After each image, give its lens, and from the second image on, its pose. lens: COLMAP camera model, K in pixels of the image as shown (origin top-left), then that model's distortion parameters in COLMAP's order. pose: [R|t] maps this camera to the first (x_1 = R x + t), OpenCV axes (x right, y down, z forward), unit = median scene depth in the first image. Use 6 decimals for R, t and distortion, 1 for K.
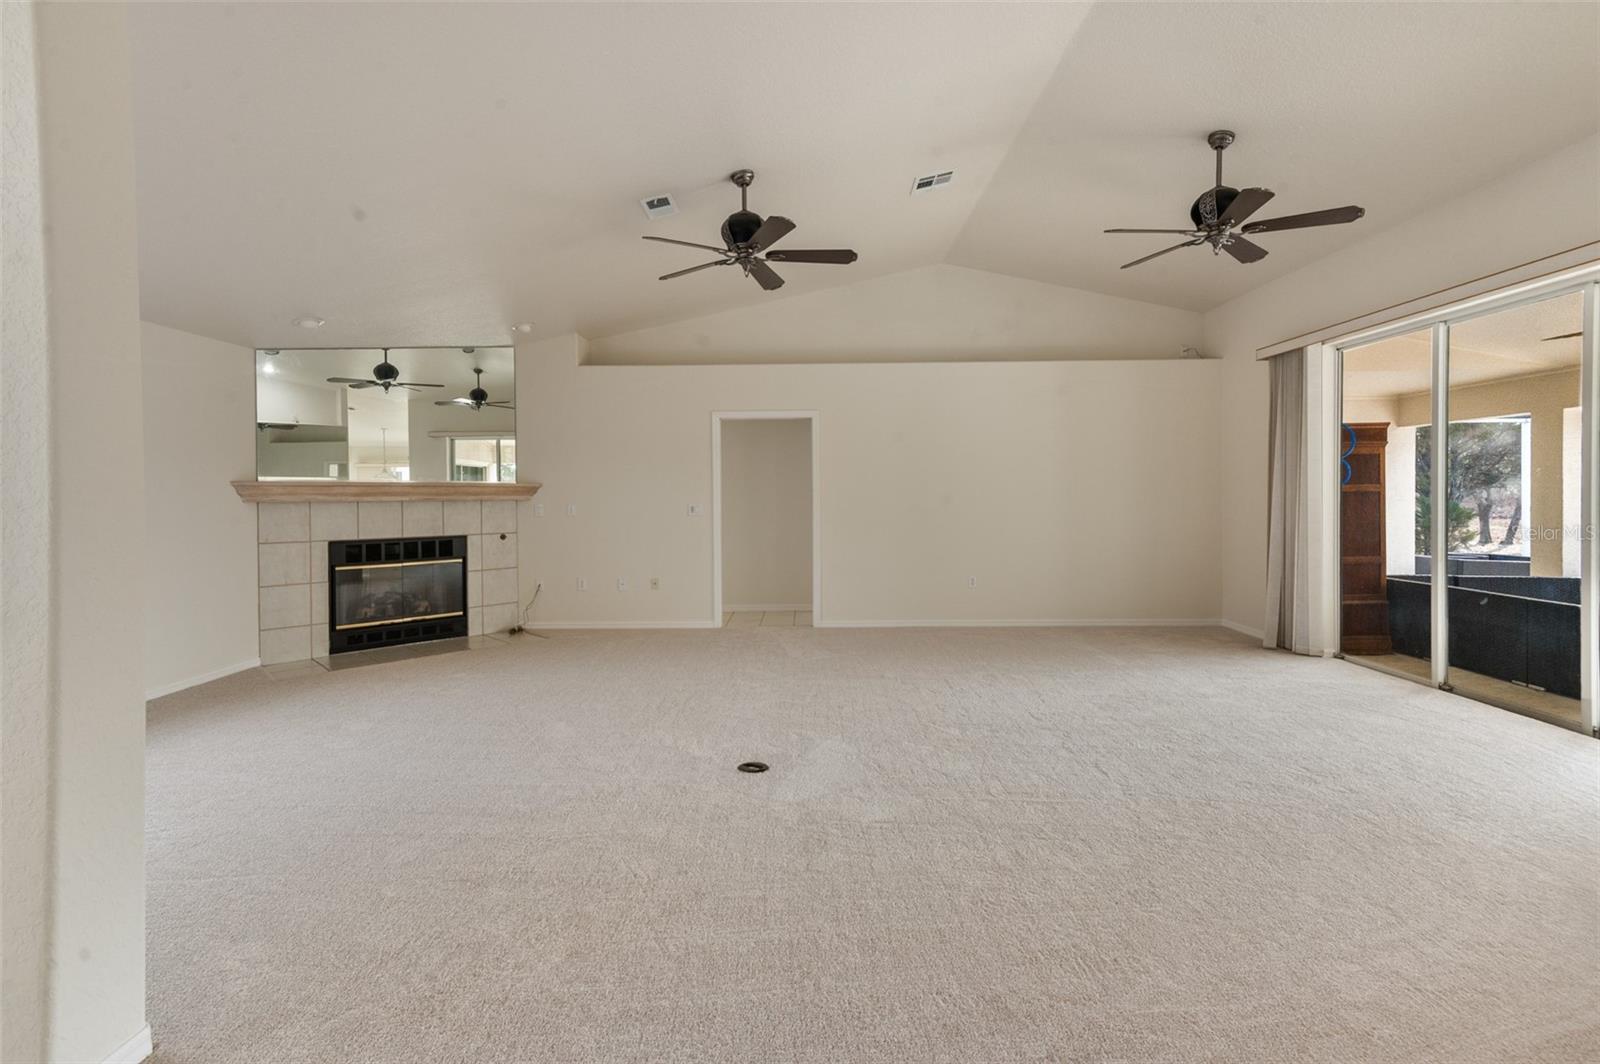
lens RADIAL K [[732.5, 0, 801.4], [0, 732.5, 508.7], [0, 0, 1]] dist [0.015149, 0.000515]
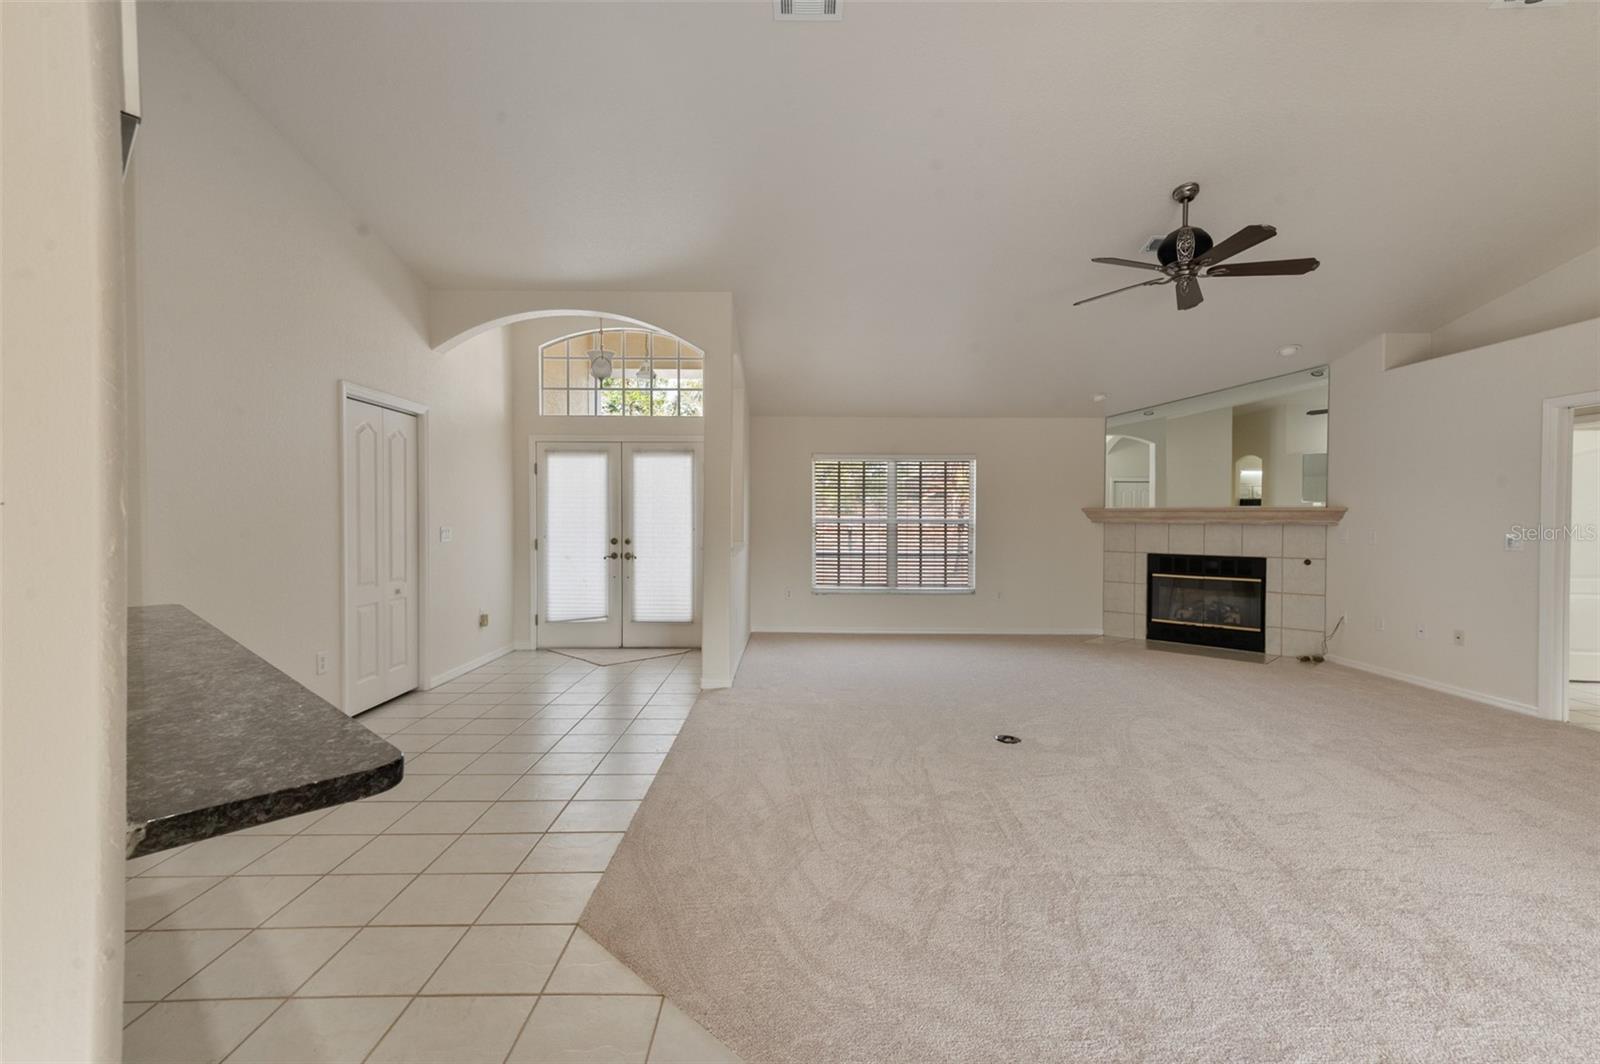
lens RADIAL K [[706.3, 0, 796.2], [0, 706.3, 526.3], [0, 0, 1]] dist [0.003013, 0.000221]
pose [[0.010022, 0.016937, -0.999806, 0.606072], [-0.026034, 0.999522, 0.016672, -0.008813], [0.999611, 0.025862, 0.010458, 0.347589]]
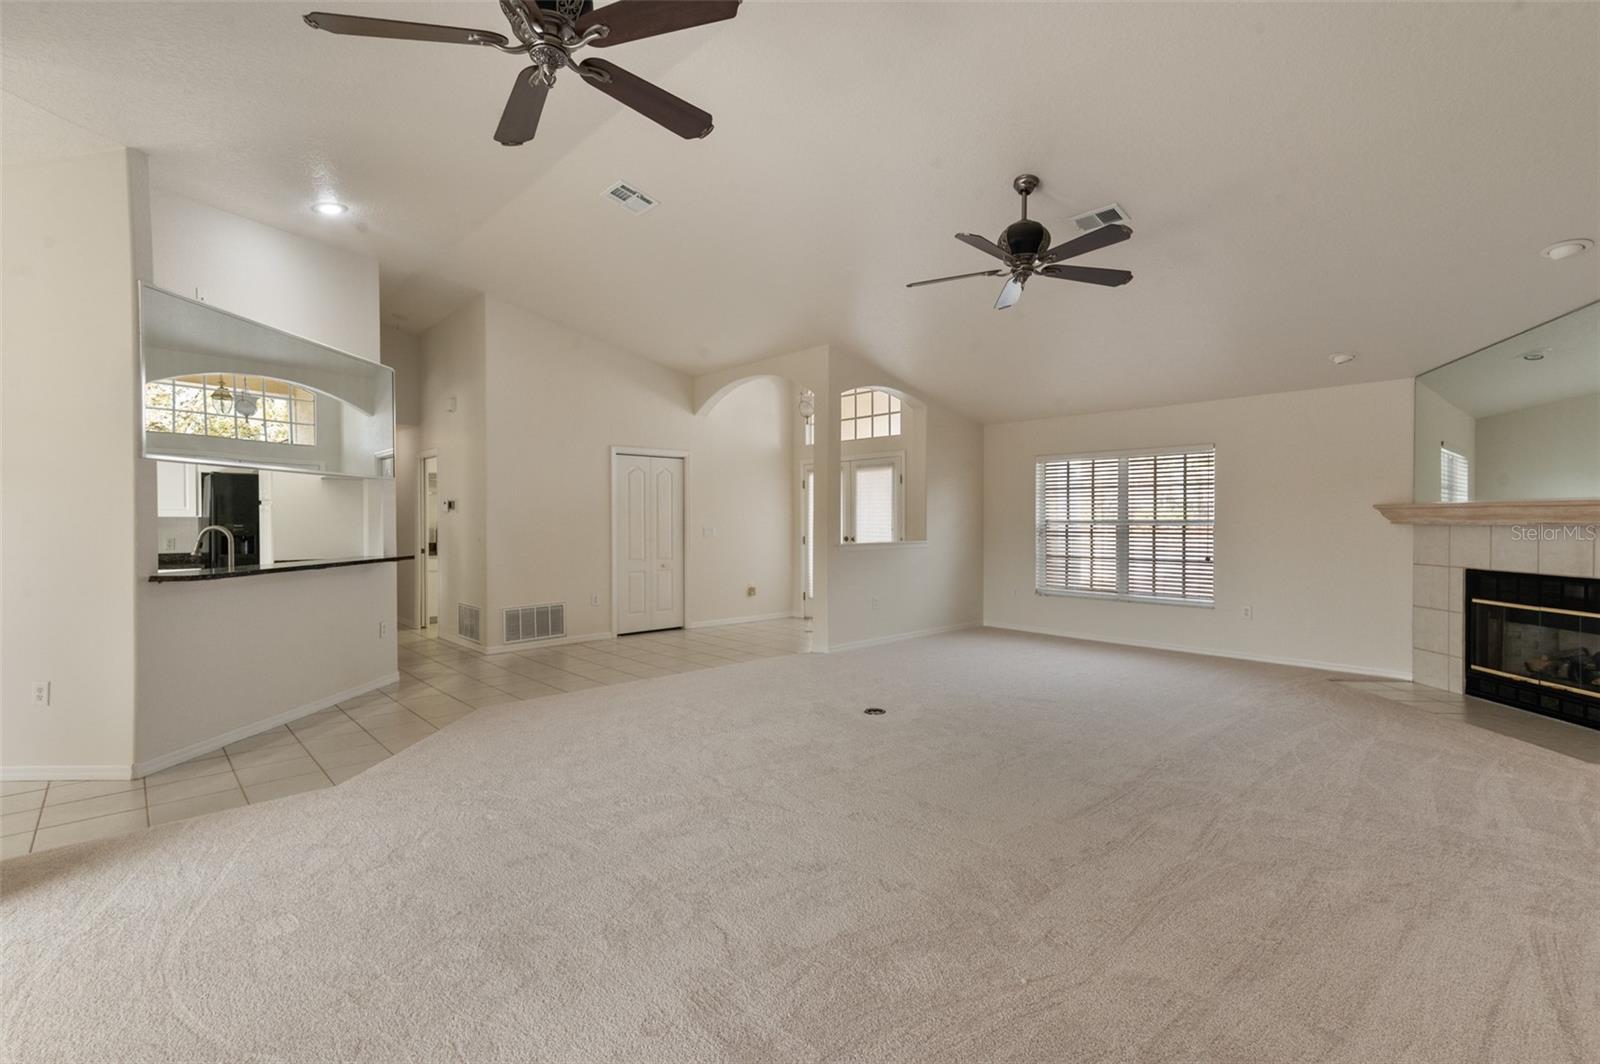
lens RADIAL K [[715.1, 0, 796.3], [0, 715.1, 526.5], [0, 0, 1]] dist [-0.001044, 0.000091]
pose [[-0.725912, 0.015344, -0.687616, 0.544890], [-0.008234, 0.999486, 0.030995, -0.027282], [0.687738, 0.028161, -0.725413, 1.047244]]
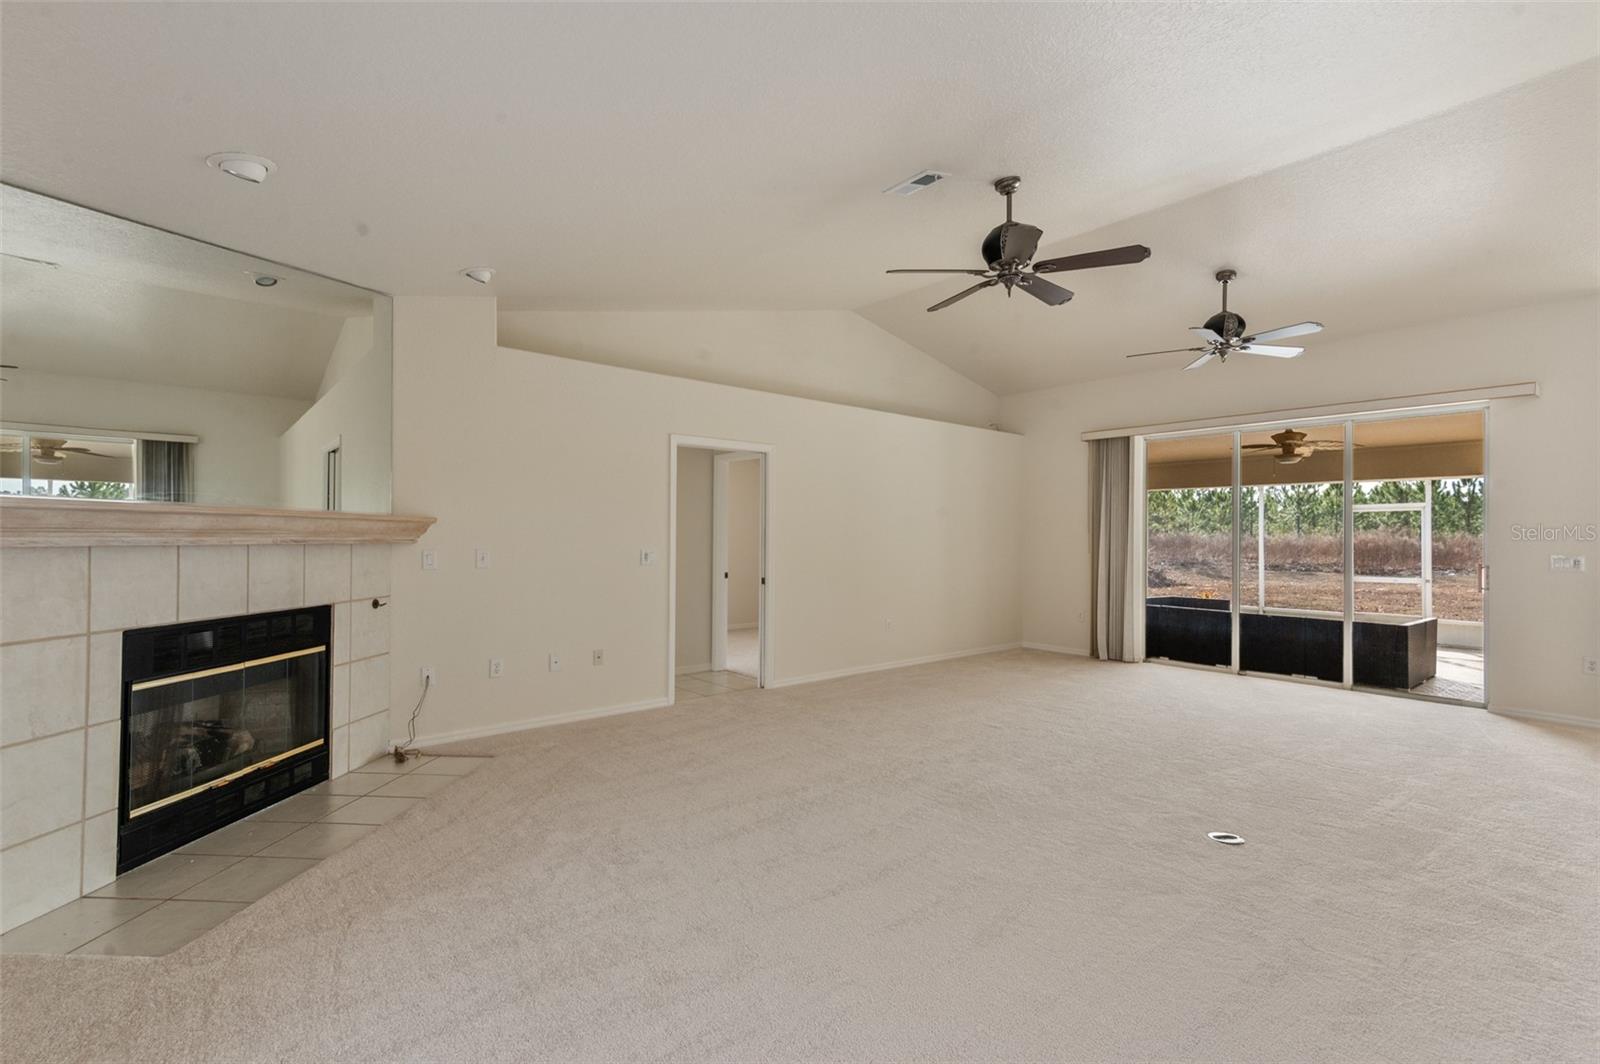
lens RADIAL K [[722.5, 0, 802.7], [0, 722.5, 538.4], [0, 0, 1]] dist [0.013101, 0.000351]
pose [[0.753627, 0.011425, 0.657203, -0.608926], [0.000117, 0.999847, -0.017517, -0.005775], [-0.657302, 0.013278, 0.753510, 0.361483]]
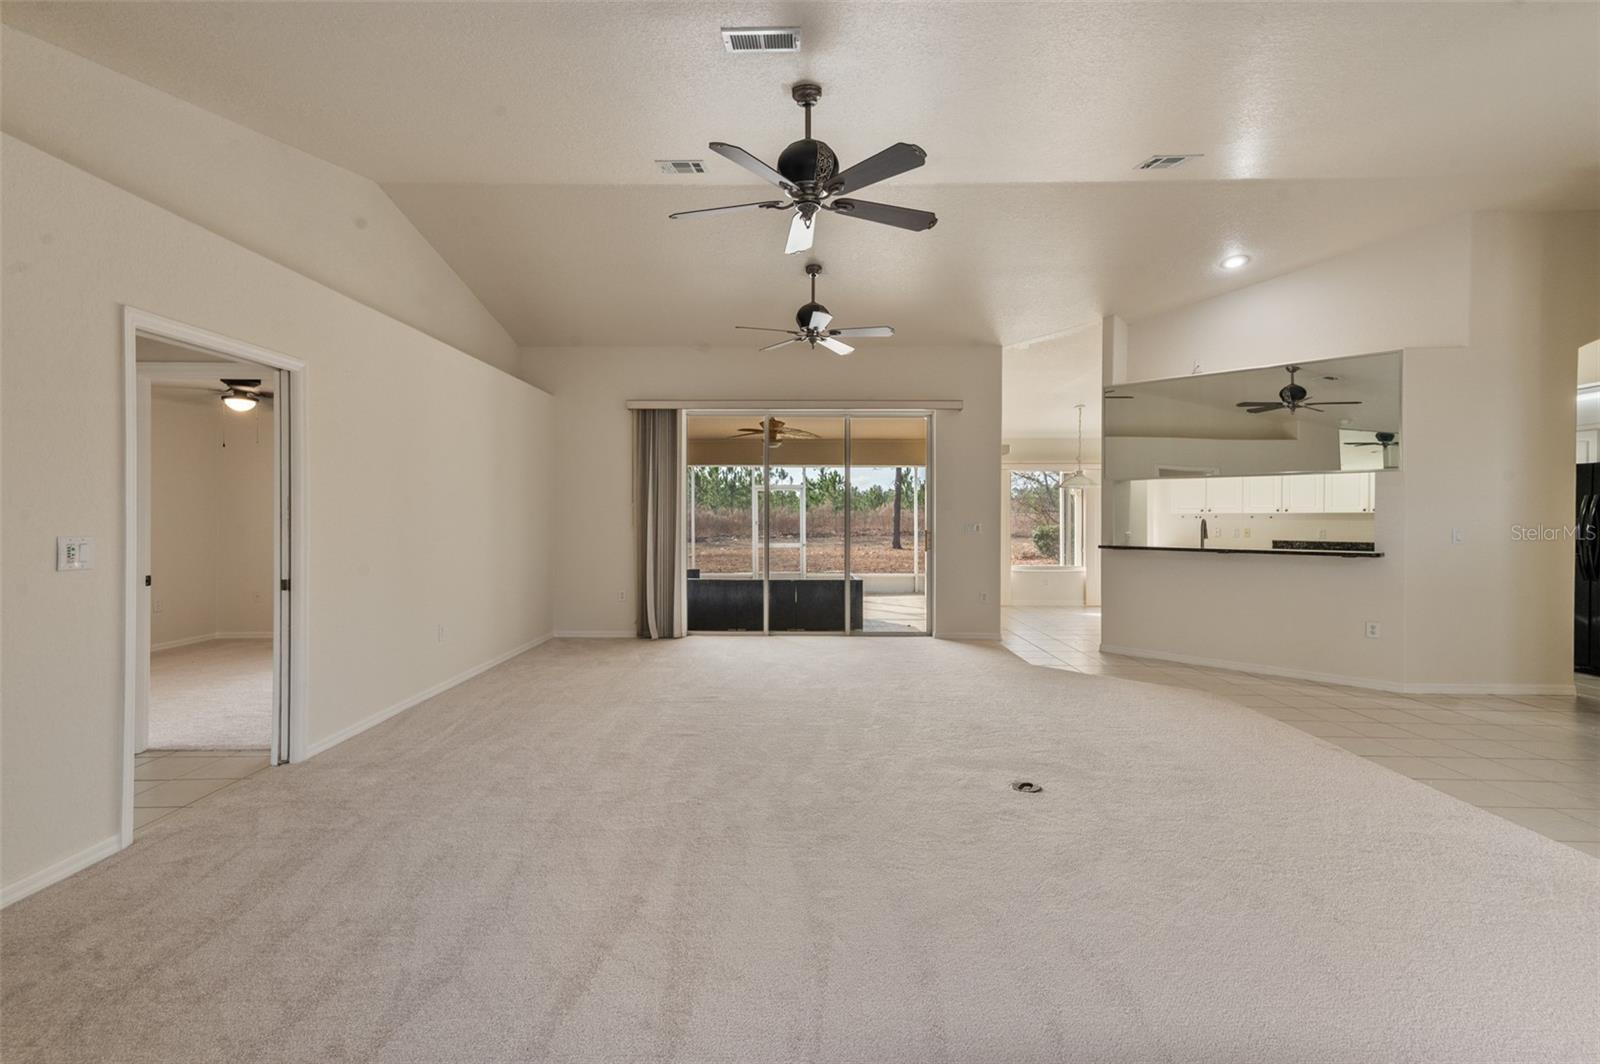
lens RADIAL K [[719.5, 0, 796.4], [0, 719.5, 513.4], [0, 0, 1]] dist [0.000971, 0.000110]
pose [[-0.001480, 0.010786, 0.999941, -0.590839], [0.019809, 0.999746, -0.010755, -0.009121], [-0.999803, 0.019792, -0.001694, 0.730721]]
